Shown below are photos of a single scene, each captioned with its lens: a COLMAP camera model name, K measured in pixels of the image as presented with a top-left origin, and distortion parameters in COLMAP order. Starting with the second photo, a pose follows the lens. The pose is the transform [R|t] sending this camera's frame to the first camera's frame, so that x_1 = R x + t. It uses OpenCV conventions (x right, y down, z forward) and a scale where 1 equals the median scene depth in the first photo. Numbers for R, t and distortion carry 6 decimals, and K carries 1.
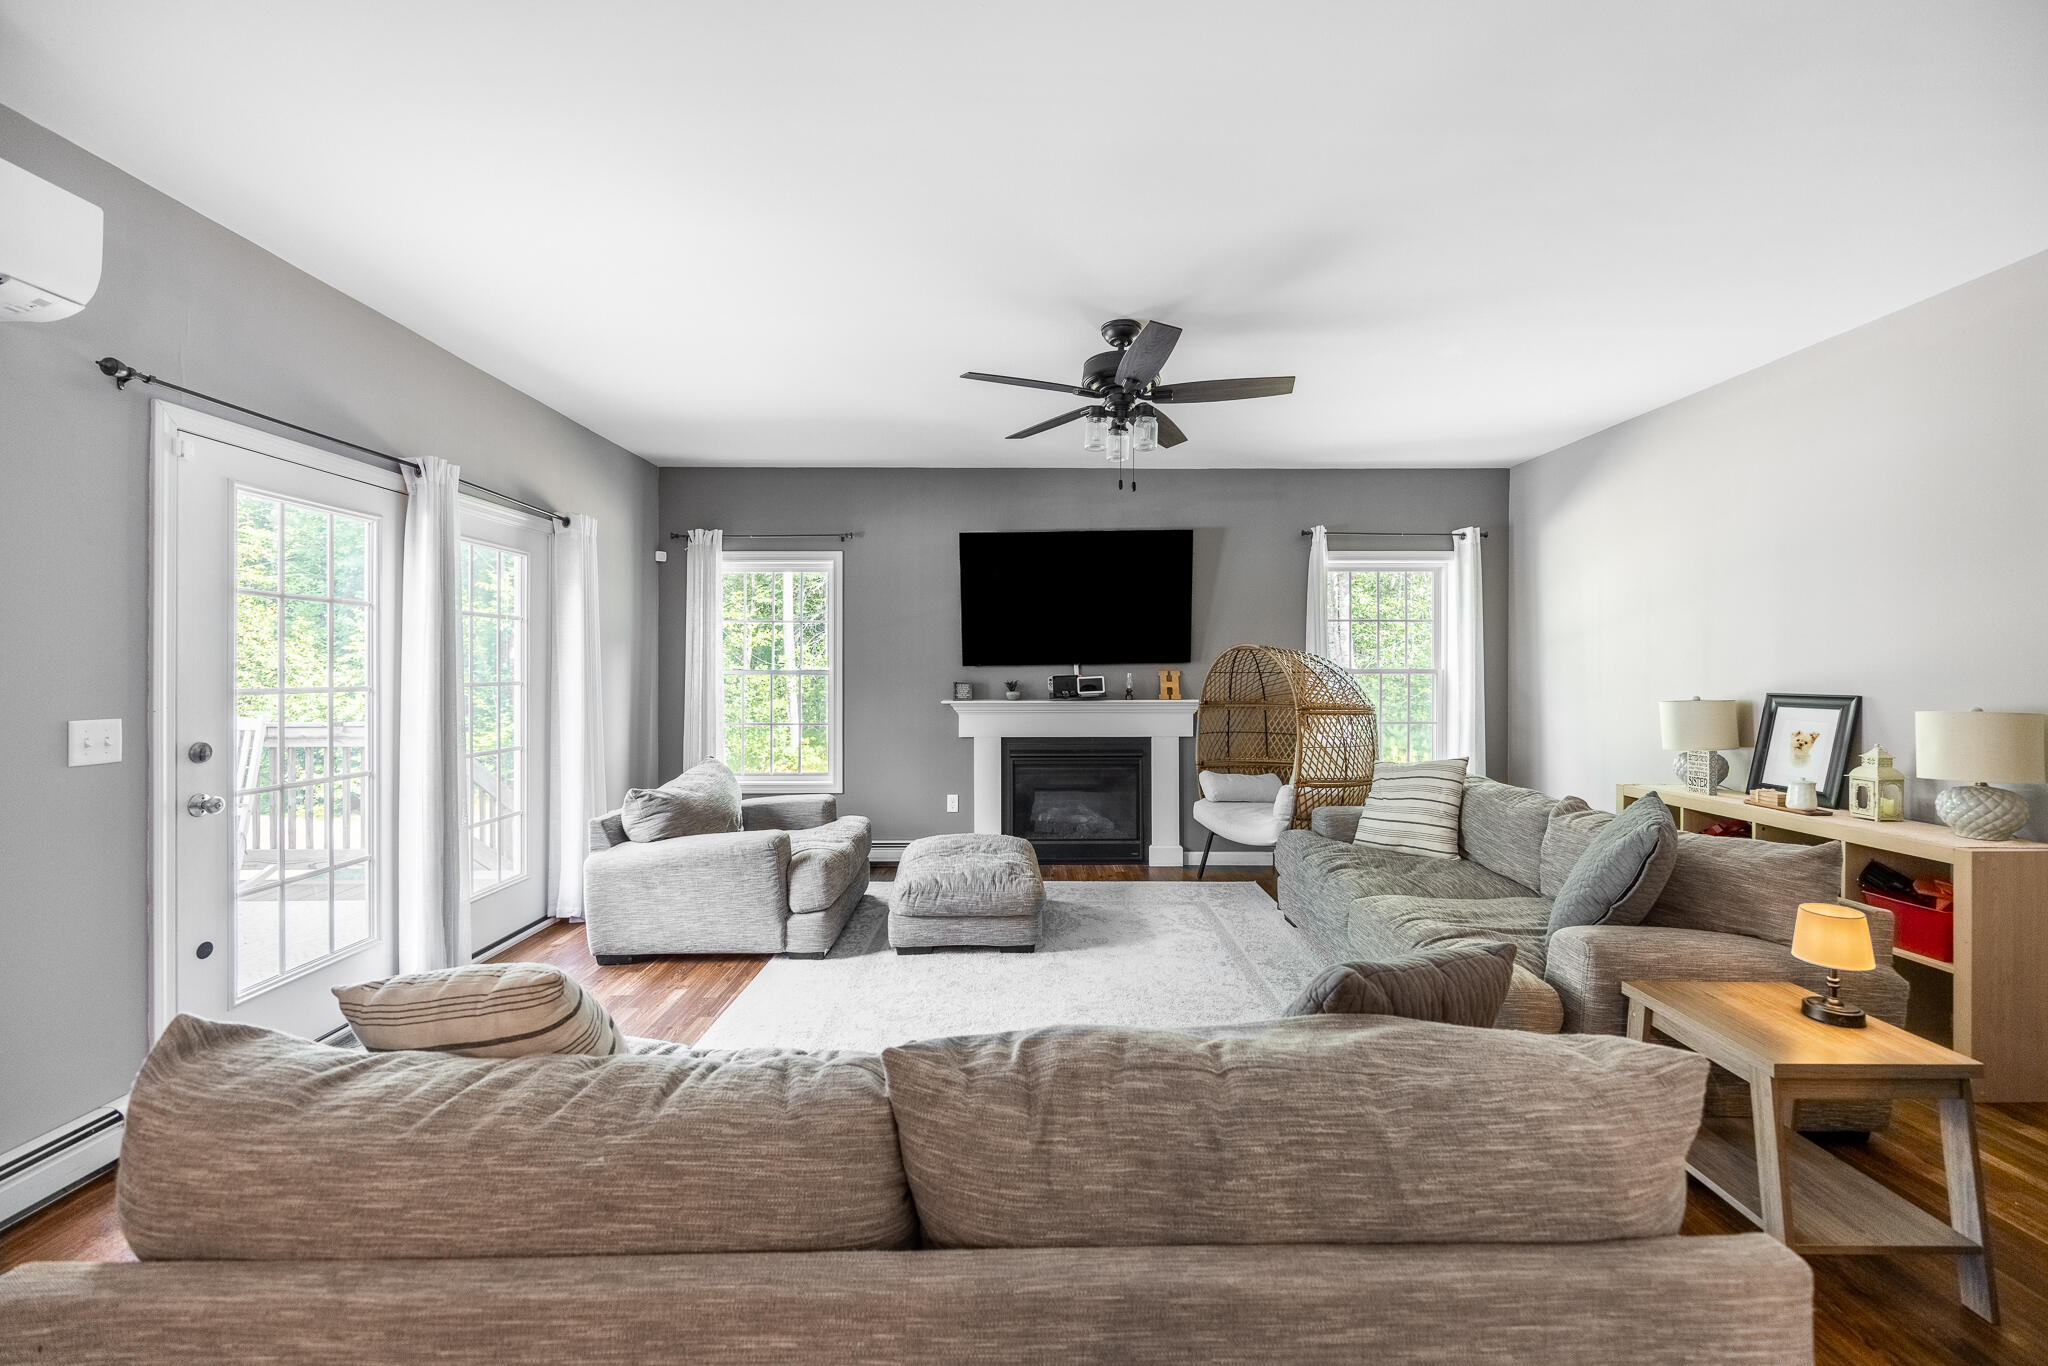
lens RADIAL K [[813.3, 0, 1041.4], [0, 813.3, 673.8], [0, 0, 1]] dist [-0.000960, -0.000075]
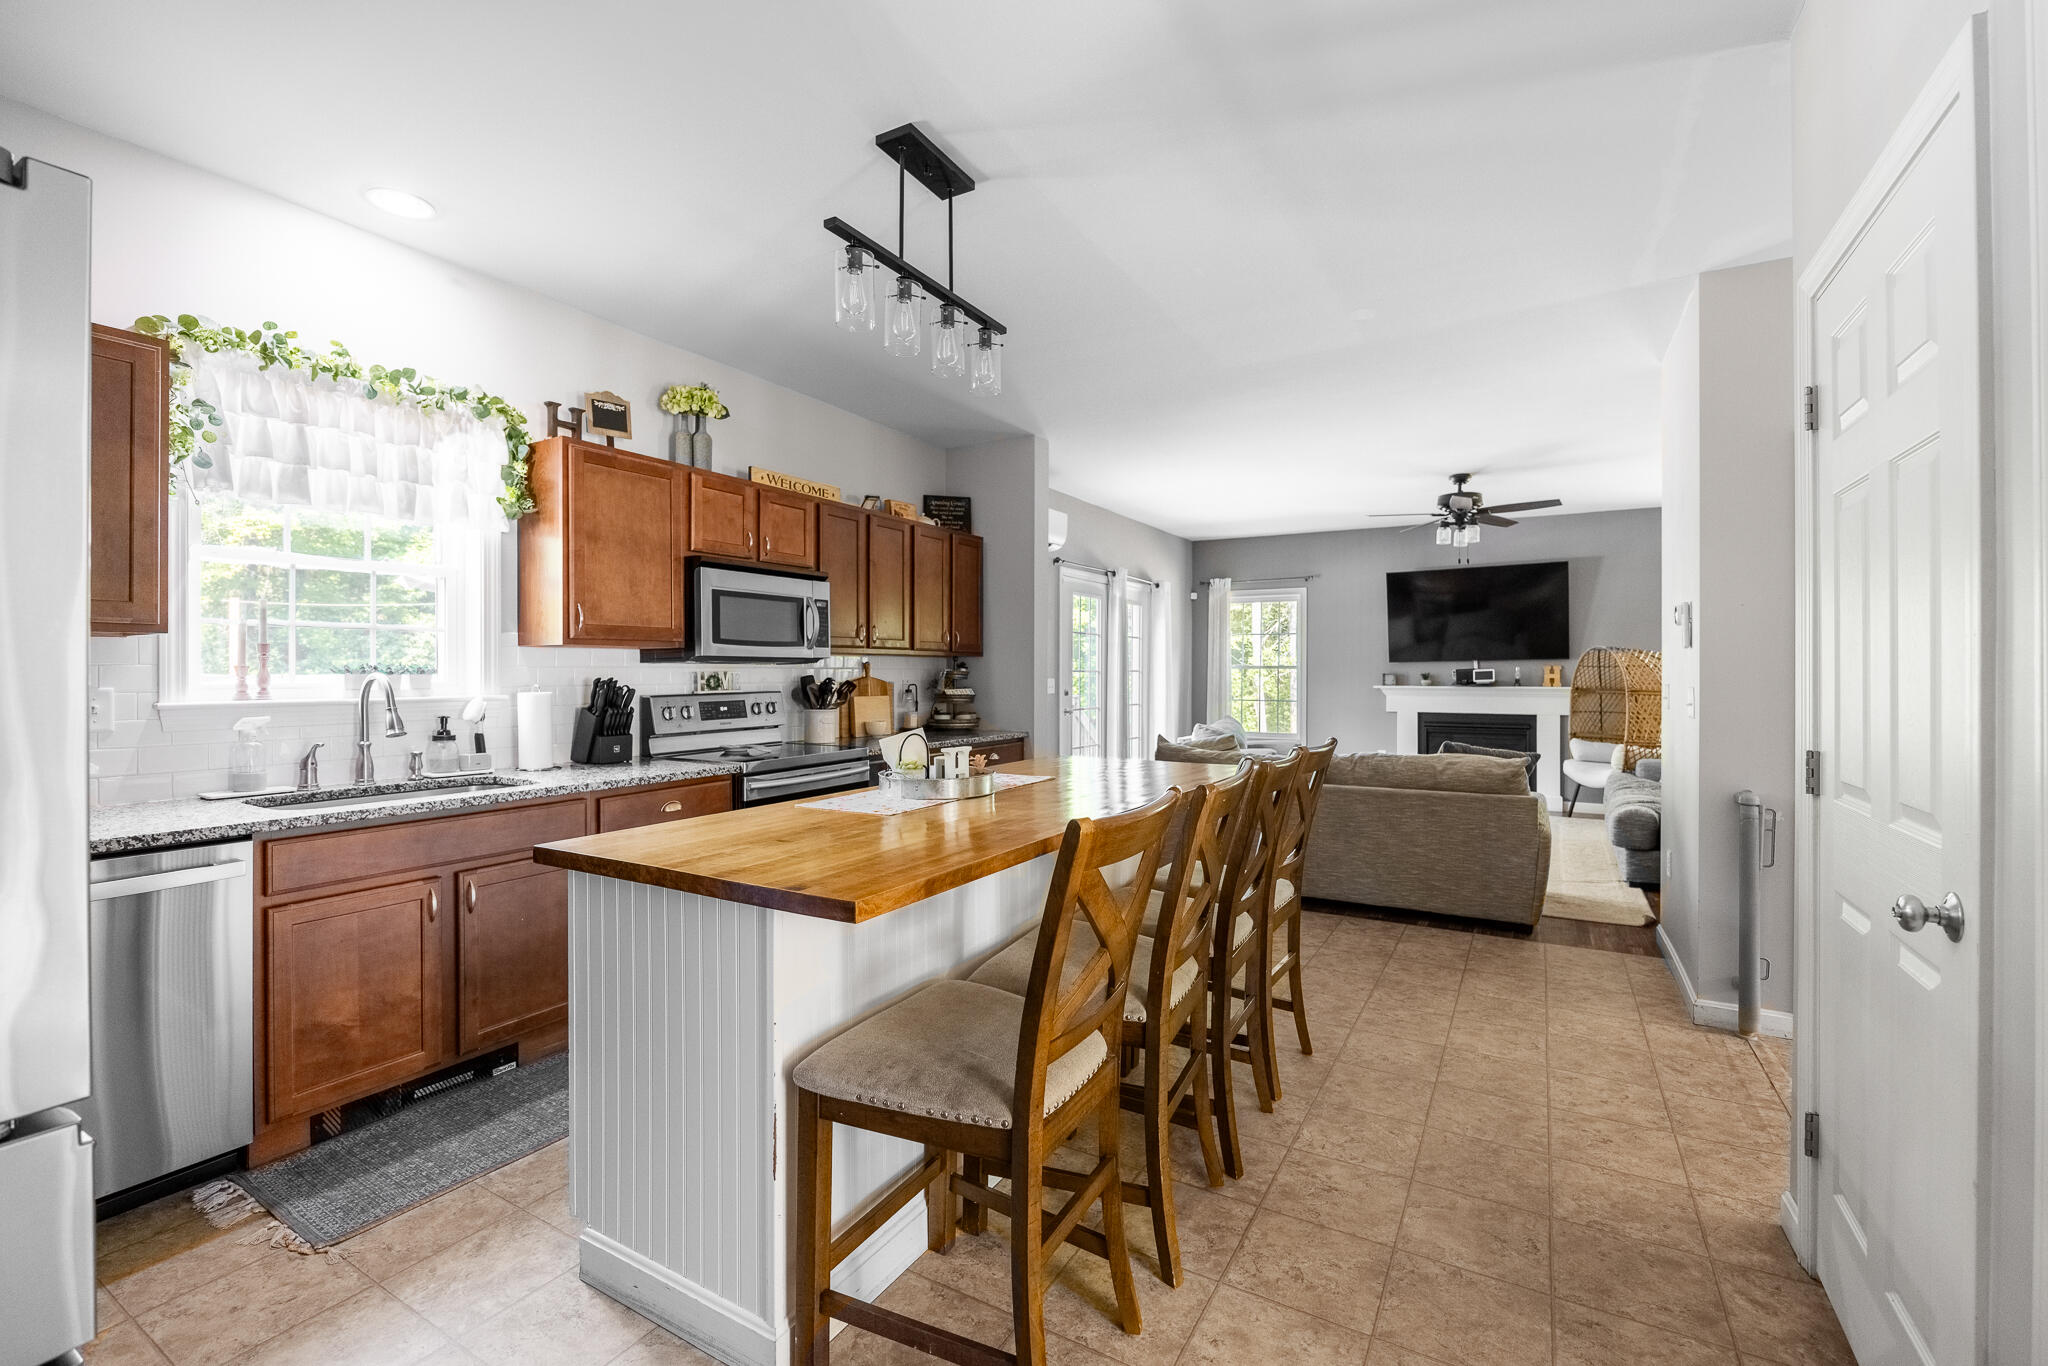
lens RADIAL K [[889.7, 0, 1040.4], [0, 889.7, 675.4], [0, 0, 1]] dist [-0.004030, 0.000360]
pose [[0.862867, 0.004038, -0.505415, 0.172916], [-0.005146, 0.999986, -0.000795, 0.018383], [0.505405, 0.003287, 0.862876, -0.708040]]
